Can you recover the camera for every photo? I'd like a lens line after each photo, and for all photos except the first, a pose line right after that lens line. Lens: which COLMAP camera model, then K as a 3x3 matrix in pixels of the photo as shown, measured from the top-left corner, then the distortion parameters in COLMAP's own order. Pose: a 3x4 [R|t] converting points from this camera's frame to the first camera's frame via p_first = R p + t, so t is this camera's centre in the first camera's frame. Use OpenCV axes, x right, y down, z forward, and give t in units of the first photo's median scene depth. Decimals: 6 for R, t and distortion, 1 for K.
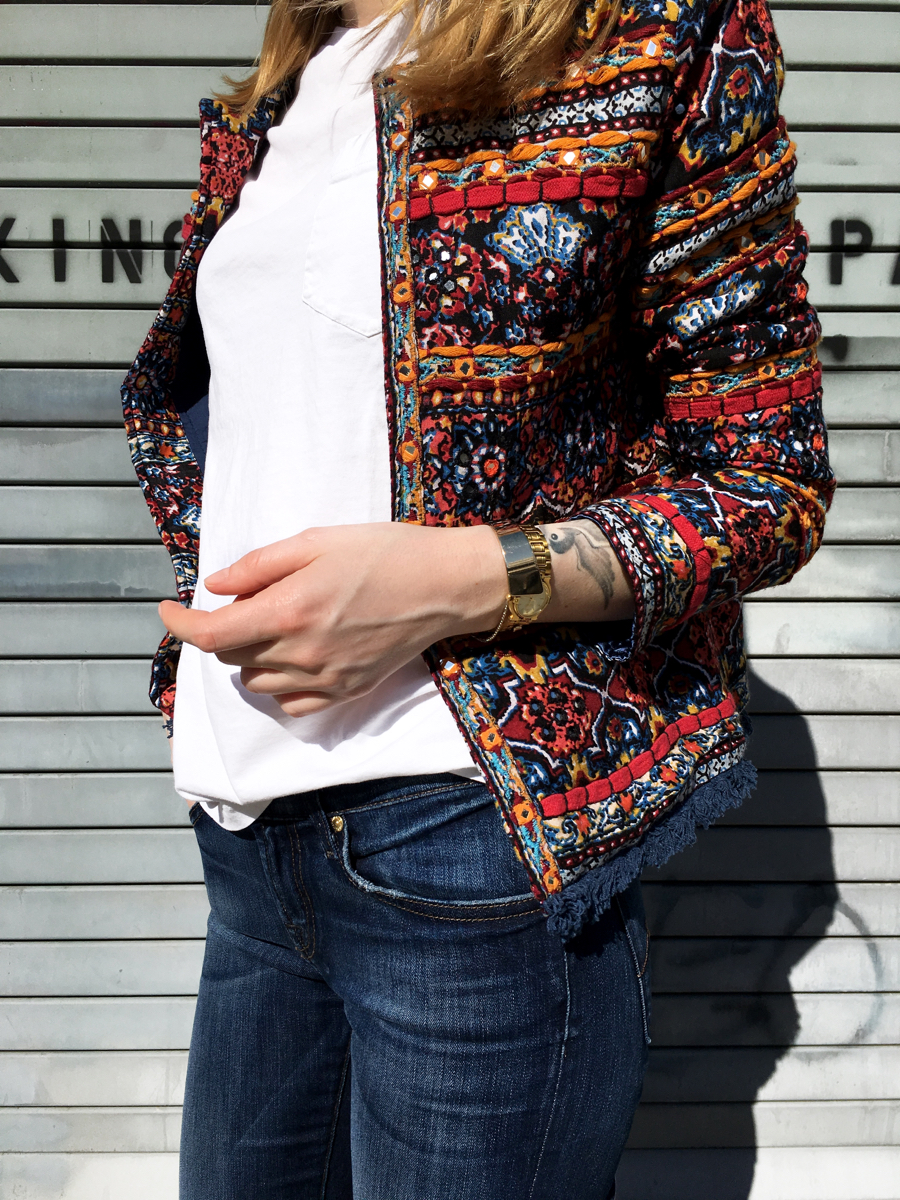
lens RADIAL K [[947.1, 0, 453.7], [0, 947.1, 589.5], [0, 0, 1]] dist [0.054073, -0.054214]
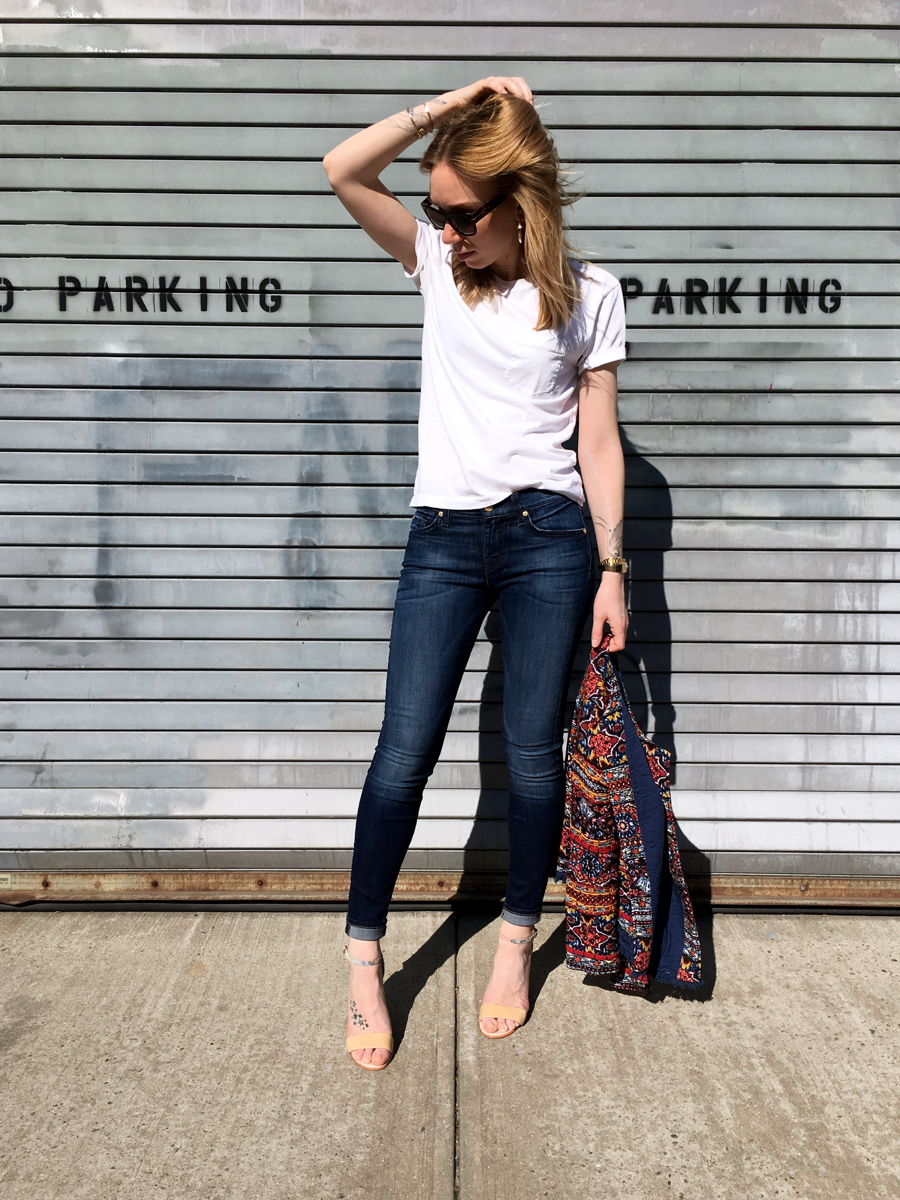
lens RADIAL K [[1000.0, 0, 460.0], [0, 1000.0, 590.6], [0, 0, 1]] dist [0.083865, -0.106729]
pose [[0.999947, 0.005105, -0.008979, 0.105585], [-0.004960, 0.999859, 0.016068, 0.184767], [0.009059, -0.016022, 0.999831, -0.950977]]
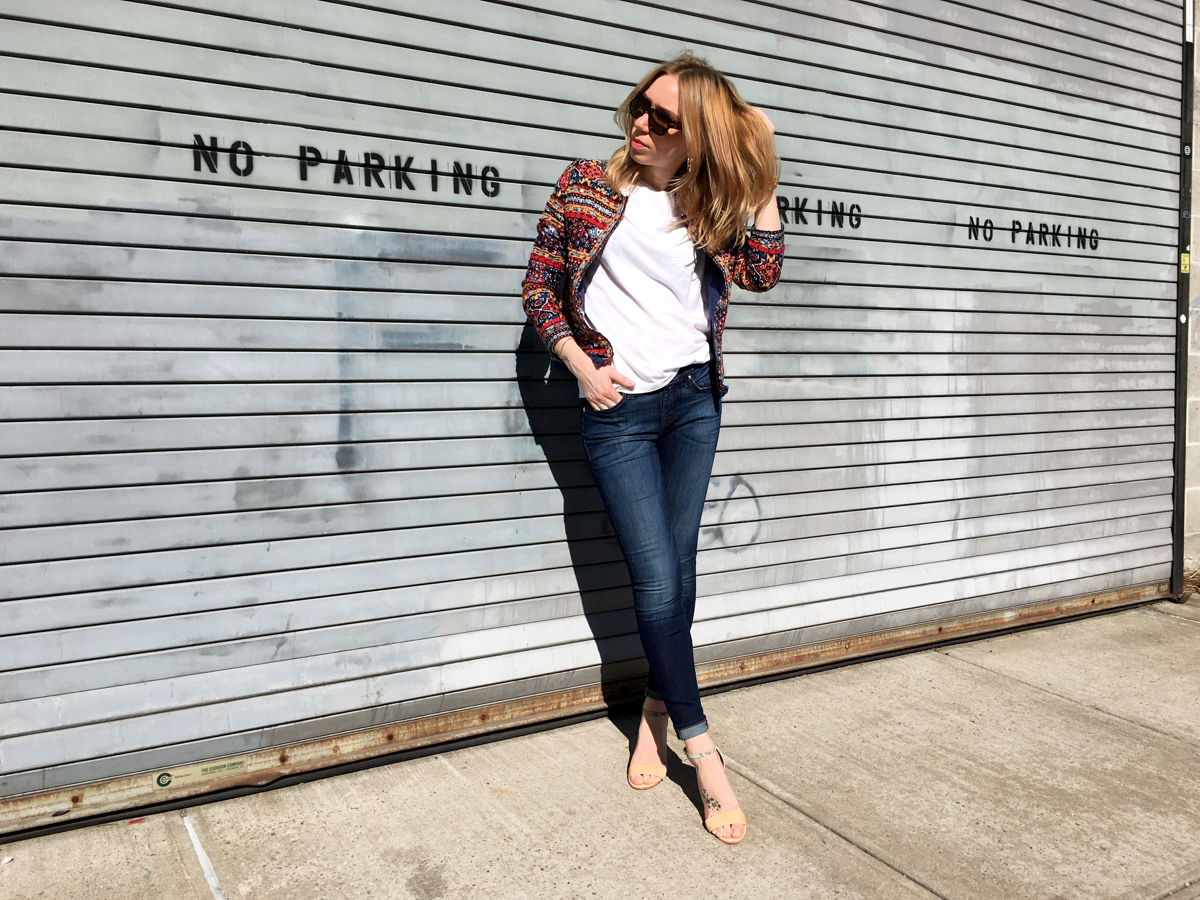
lens RADIAL K [[1000.0, 0, 596.8], [0, 1000.0, 441.4], [0, 0, 1]] dist [0.083865, -0.106729]
pose [[0.863513, -0.042291, 0.502549, -1.178198], [0.040986, 0.999066, 0.013650, 0.183710], [-0.502658, 0.008811, 0.864441, -0.971078]]
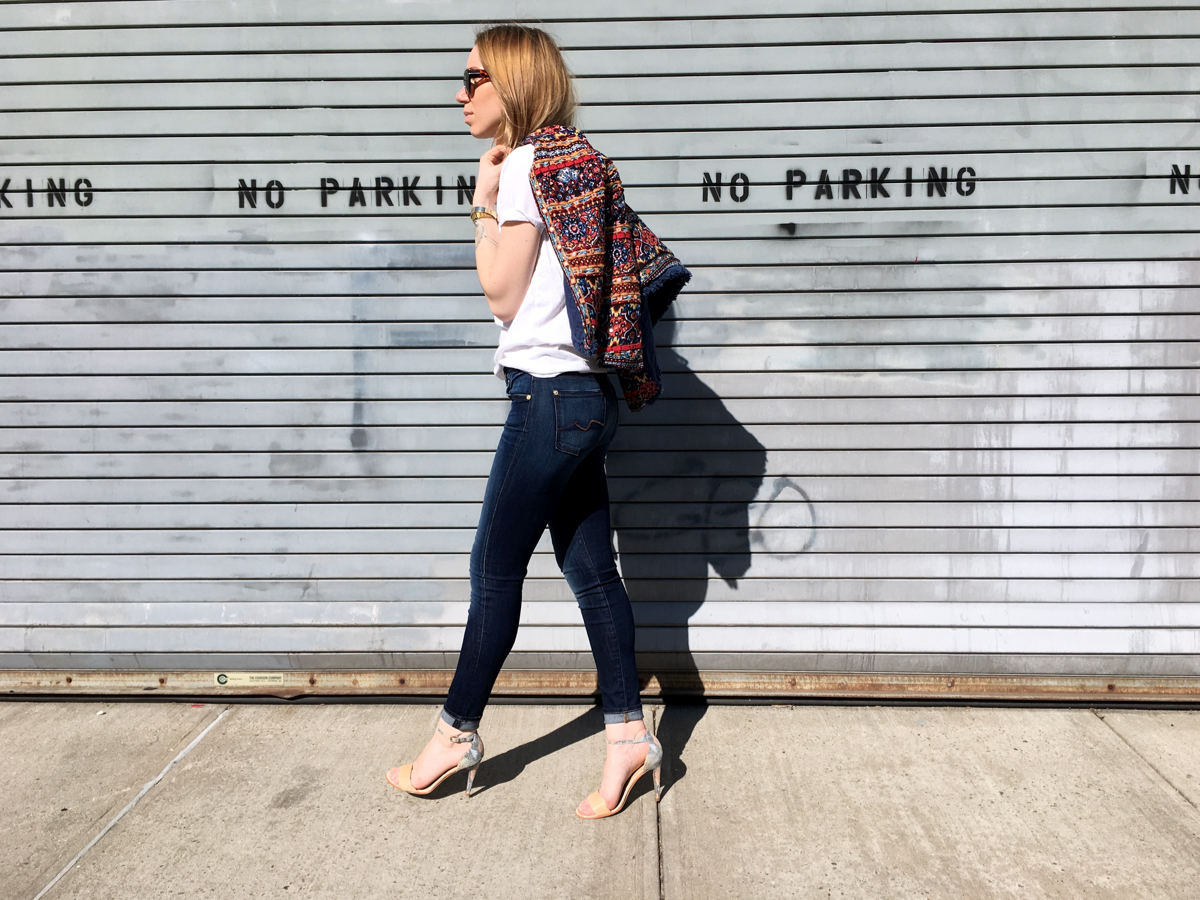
lens RADIAL K [[1000.0, 0, 606.1], [0, 1000.0, 446.7], [0, 0, 1]] dist [0.083865, -0.106729]
pose [[0.999112, -0.004903, -0.041854, 0.073592], [0.005684, 0.999812, 0.018549, 0.201319], [0.041755, -0.018770, 0.998952, -1.327792]]
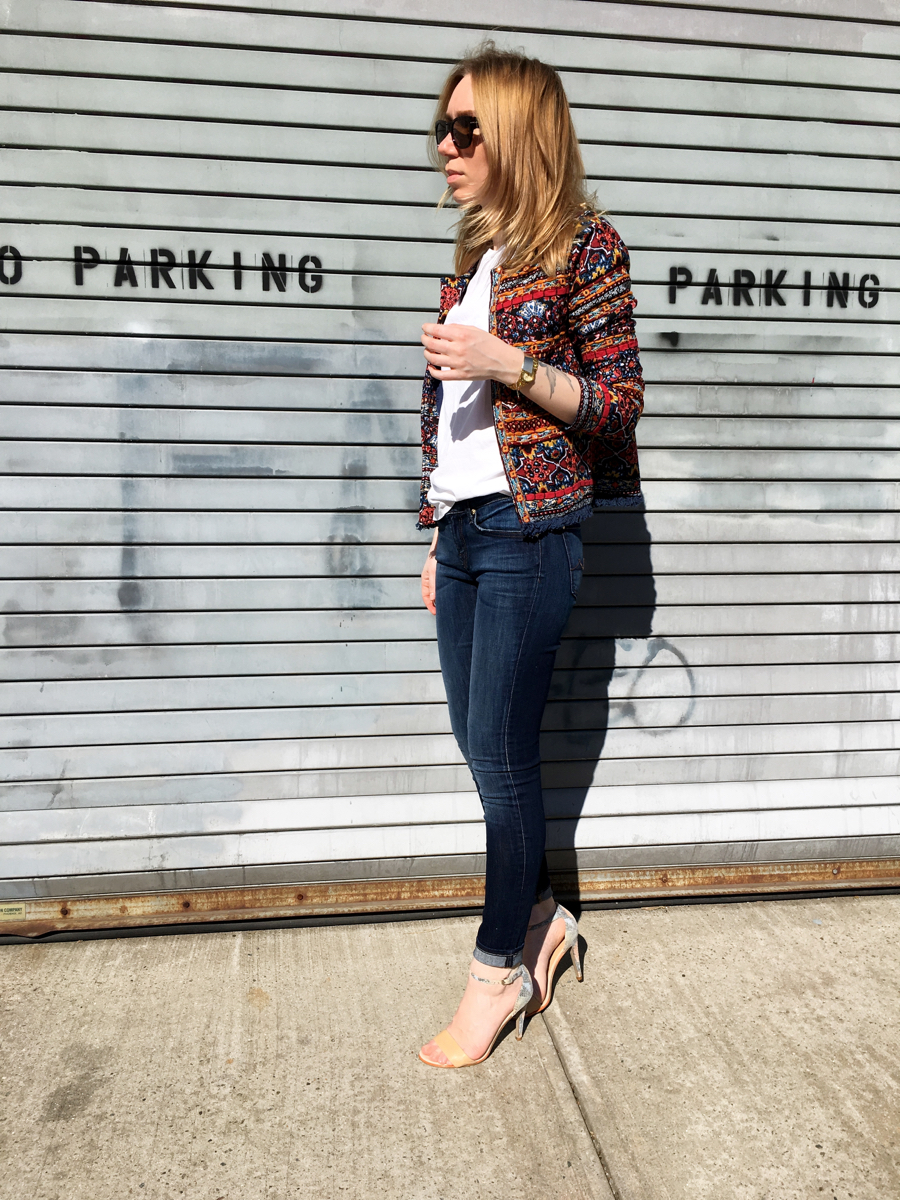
lens RADIAL K [[1000.0, 0, 456.1], [0, 1000.0, 593.8], [0, 0, 1]] dist [0.083865, -0.106729]
pose [[0.990865, -0.010683, 0.134436, -0.268150], [0.004516, 0.998927, 0.046092, 0.140191], [-0.134784, -0.045064, 0.989850, -0.857235]]
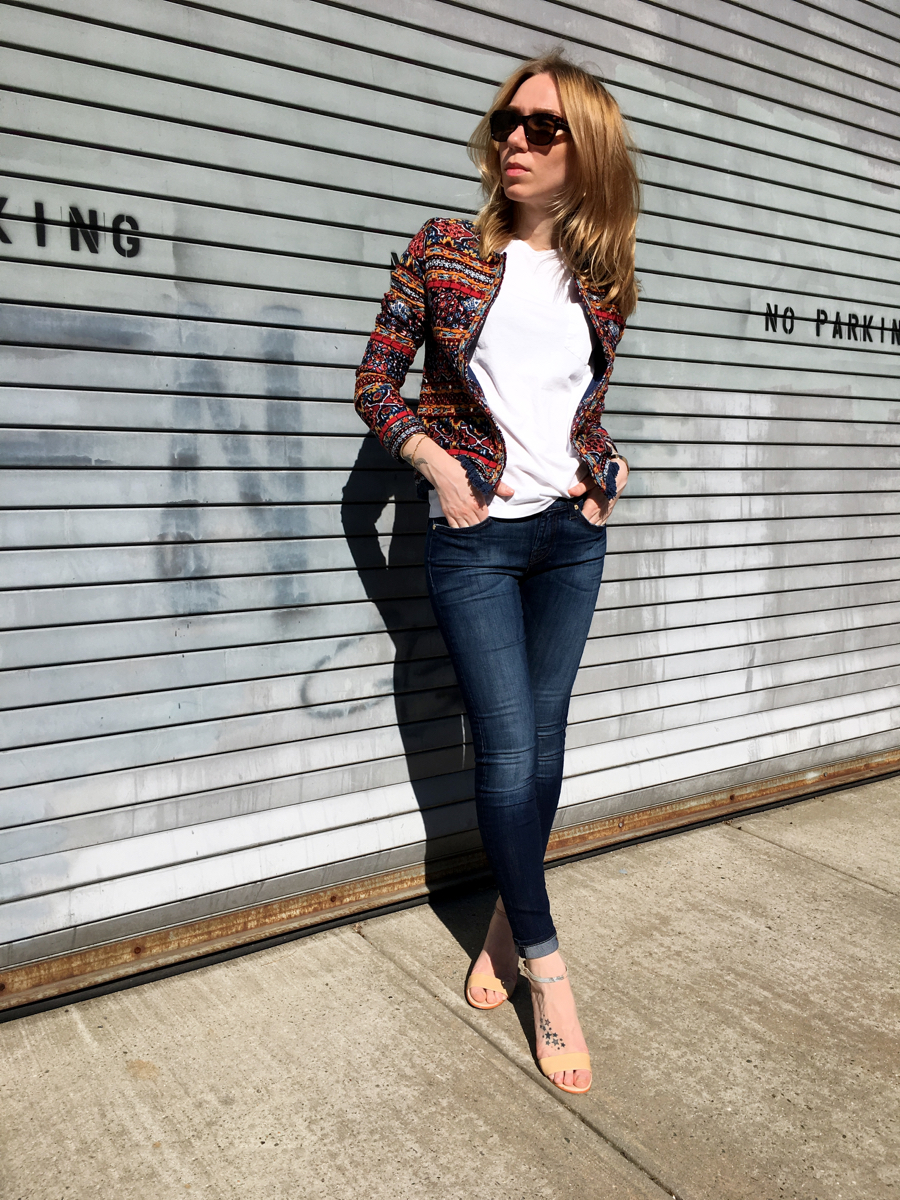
lens RADIAL K [[1000.0, 0, 444.3], [0, 1000.0, 594.2], [0, 0, 1]] dist [0.083865, -0.106729]
pose [[0.841237, -0.067604, 0.536424, -0.746472], [0.050340, 0.997636, 0.046785, 0.161936], [-0.538318, -0.012354, 0.842651, -0.625134]]
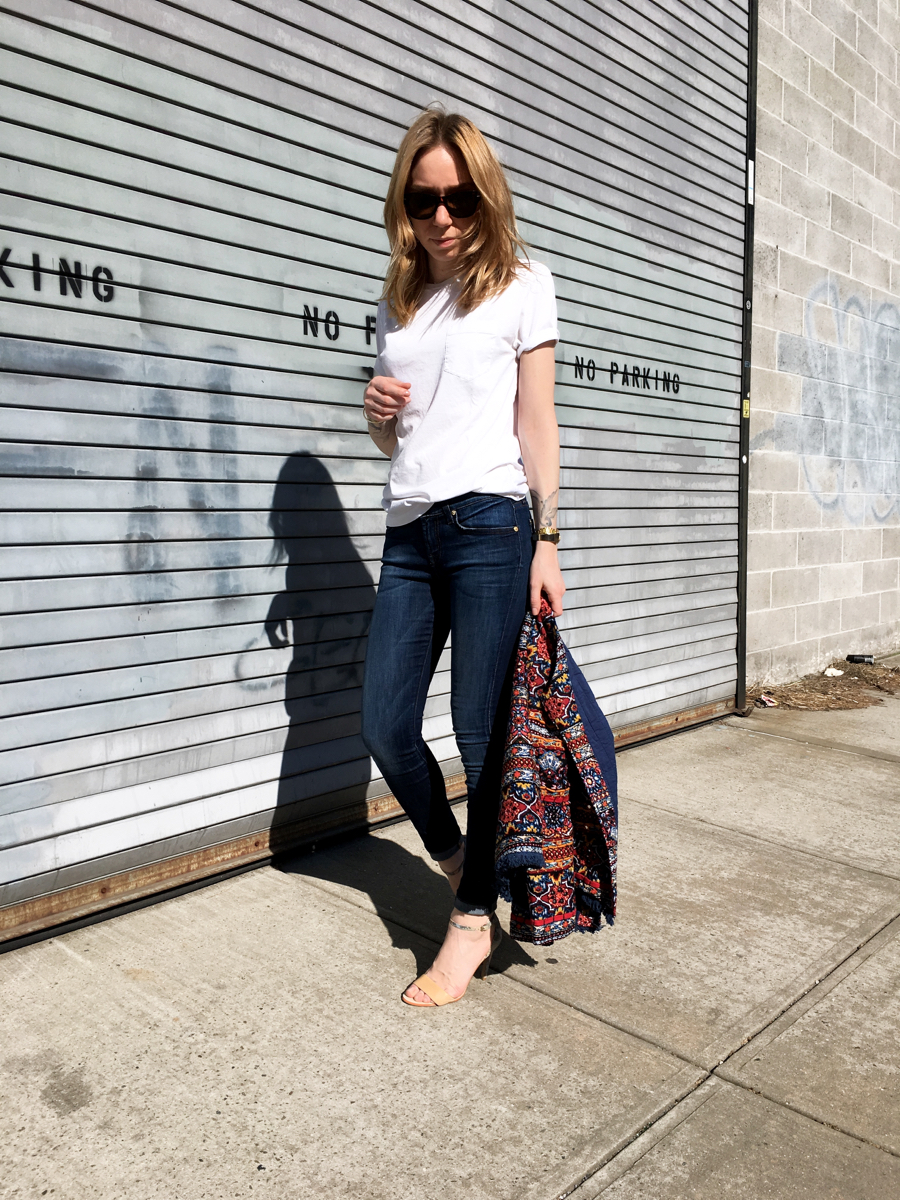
lens RADIAL K [[1000.0, 0, 441.2], [0, 1000.0, 590.2], [0, 0, 1]] dist [0.083865, -0.106729]
pose [[0.690617, -0.063217, 0.720452, -1.239553], [0.049385, 0.997969, 0.040228, 0.177489], [-0.721532, 0.007797, 0.692337, -0.776229]]
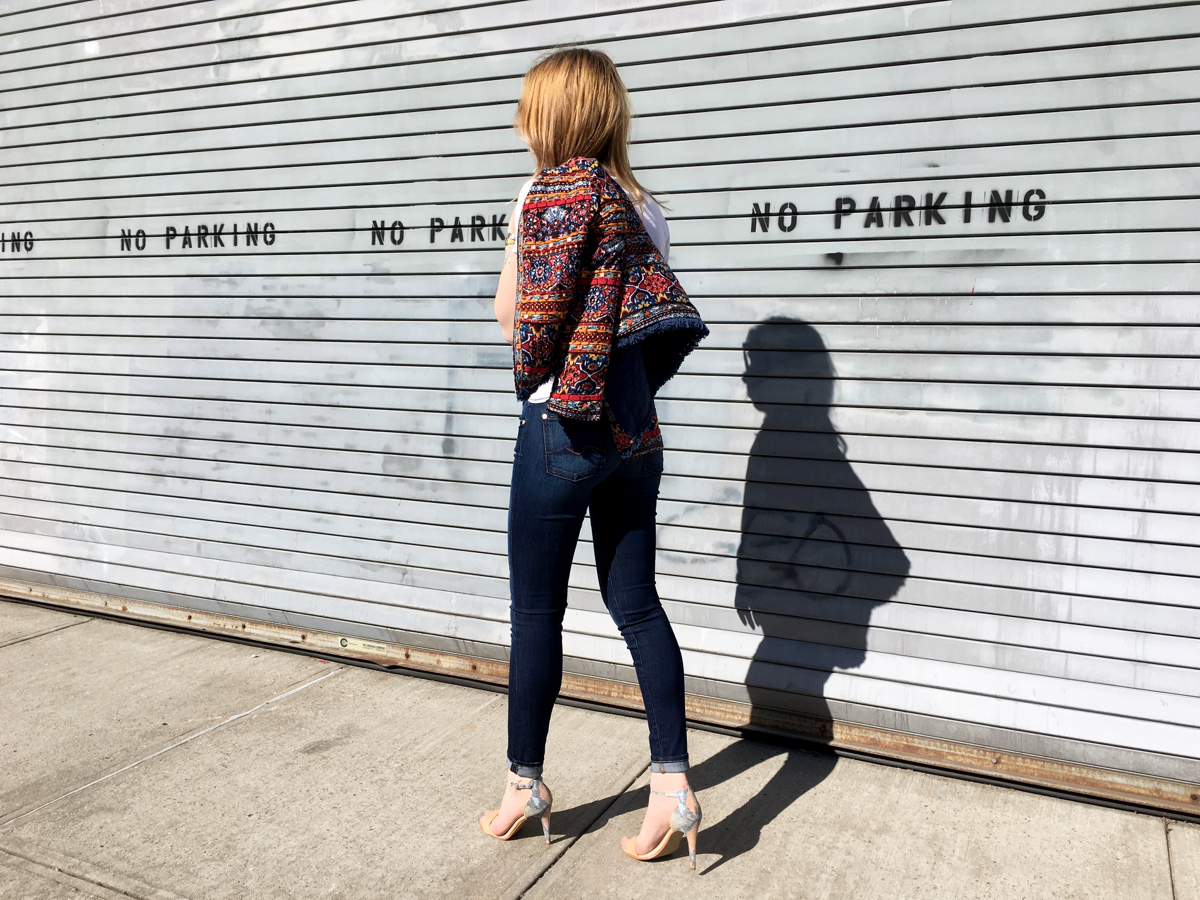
lens RADIAL K [[1000.0, 0, 615.7], [0, 1000.0, 441.8], [0, 0, 1]] dist [0.083865, -0.106729]
pose [[0.905903, 0.055889, -0.419782, 0.914944], [-0.056287, 0.998349, 0.011448, 0.155132], [0.419728, 0.013257, 0.907553, -1.223964]]
